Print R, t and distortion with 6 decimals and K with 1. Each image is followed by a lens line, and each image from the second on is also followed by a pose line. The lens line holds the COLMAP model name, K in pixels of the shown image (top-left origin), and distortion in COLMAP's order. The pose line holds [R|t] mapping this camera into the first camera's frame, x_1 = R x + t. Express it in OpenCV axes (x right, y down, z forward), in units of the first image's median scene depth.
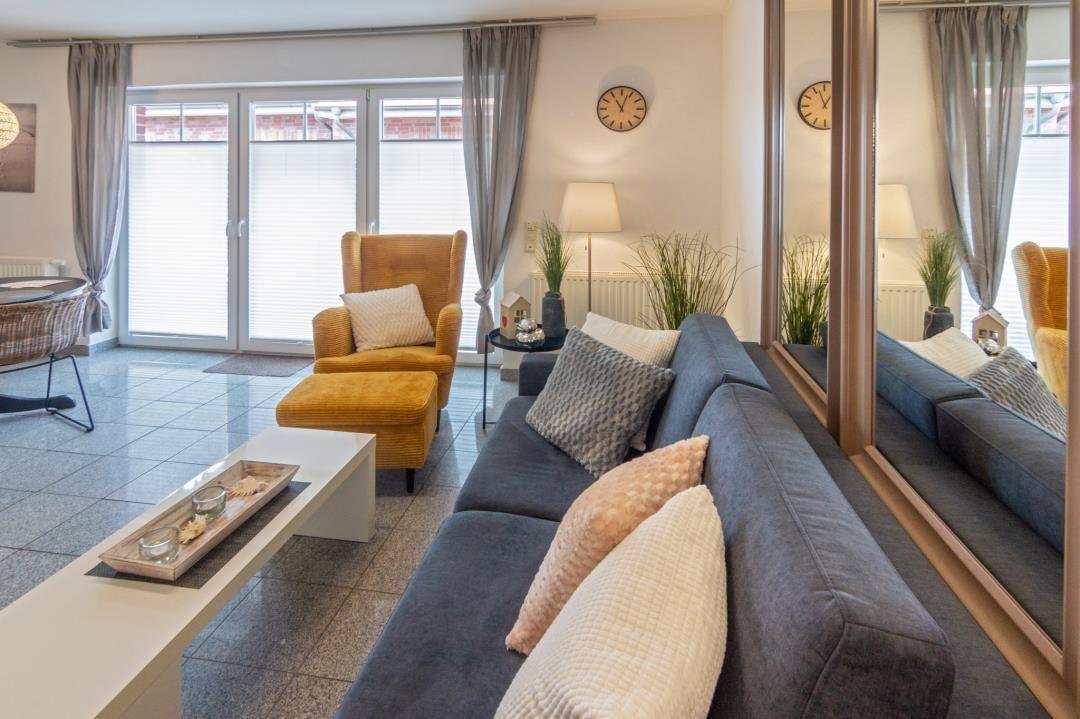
lens RADIAL K [[691.8, 0, 537.5], [0, 691.8, 317.2], [0, 0, 1]] dist [-0.002030, -0.000421]
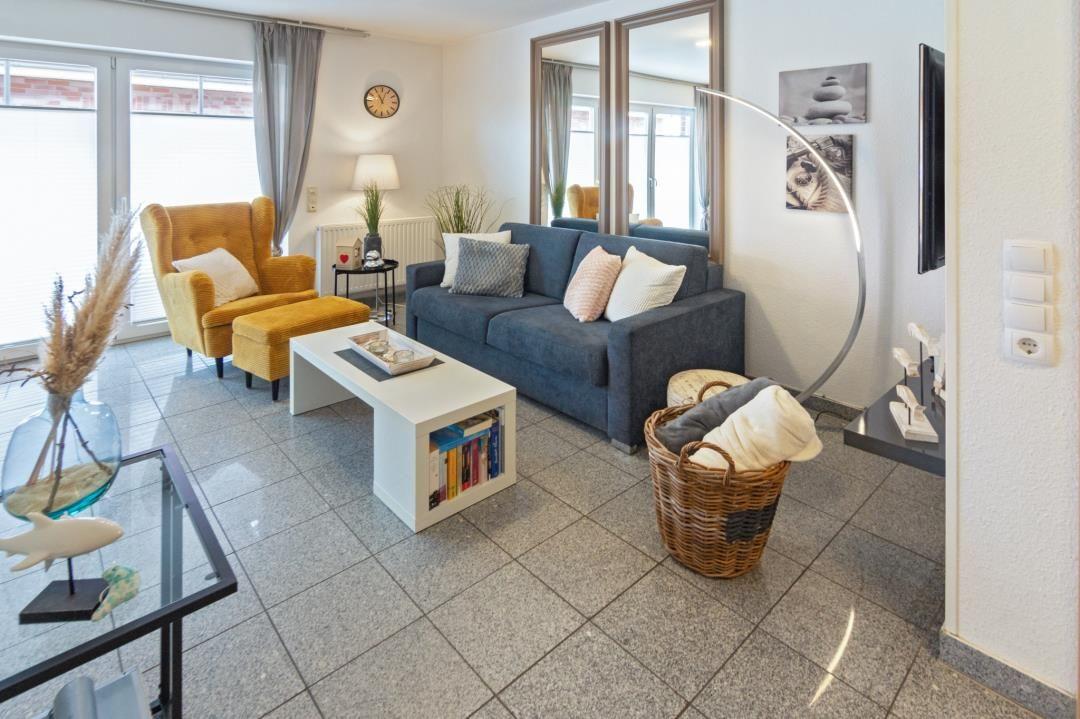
lens RADIAL K [[538.3, 0, 494.7], [0, 538.3, 260.7], [0, 0, 1]] dist [0.032262, 0.000061]
pose [[0.663255, -0.146330, 0.733948, -0.567448], [0.142612, 0.987440, 0.067994, -0.028539], [-0.734680, 0.059573, 0.675793, 0.122225]]
